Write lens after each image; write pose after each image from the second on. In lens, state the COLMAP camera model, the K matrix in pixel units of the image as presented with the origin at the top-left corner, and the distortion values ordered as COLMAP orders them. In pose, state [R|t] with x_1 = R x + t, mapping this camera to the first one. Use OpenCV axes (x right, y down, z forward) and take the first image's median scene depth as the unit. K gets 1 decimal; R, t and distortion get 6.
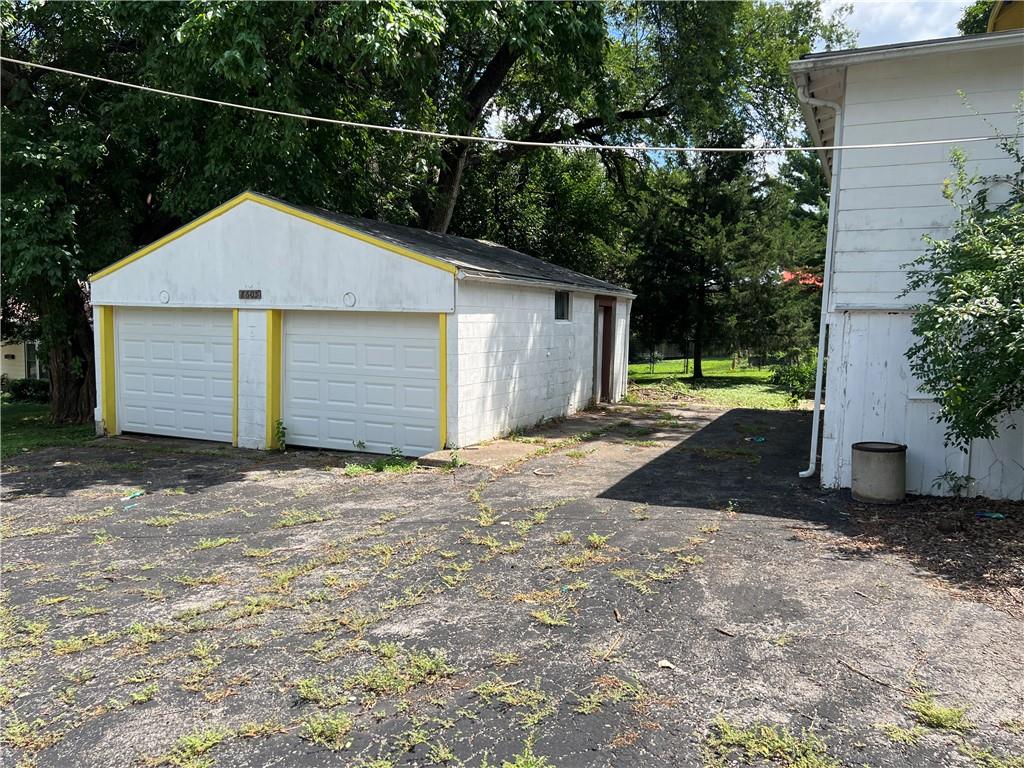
lens RADIAL K [[771.4, 0, 485.1], [0, 771.4, 393.3], [0, 0, 1]] dist [0.064268, -0.064716]
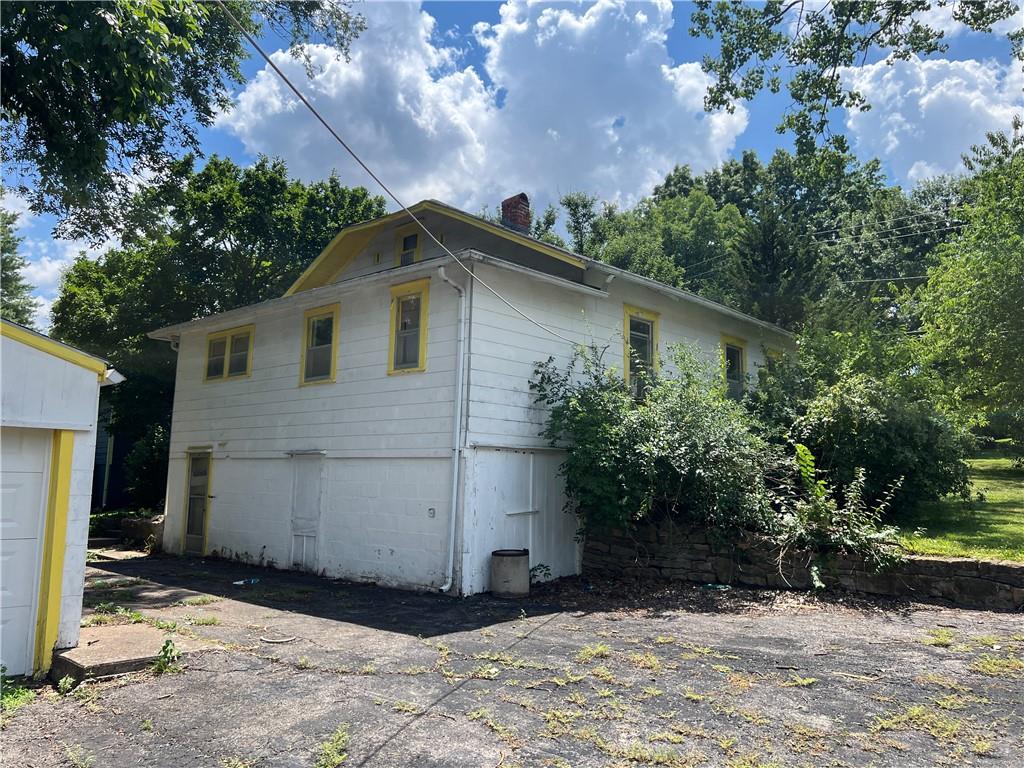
lens RADIAL K [[771.4, 0, 521.7], [0, 771.4, 379.1], [0, 0, 1]] dist [0.064268, -0.064716]
pose [[0.296922, 0.116066, 0.947822, -0.557769], [0.078885, 0.986211, -0.145479, -0.020926], [-0.951638, 0.117964, 0.283672, 0.437842]]
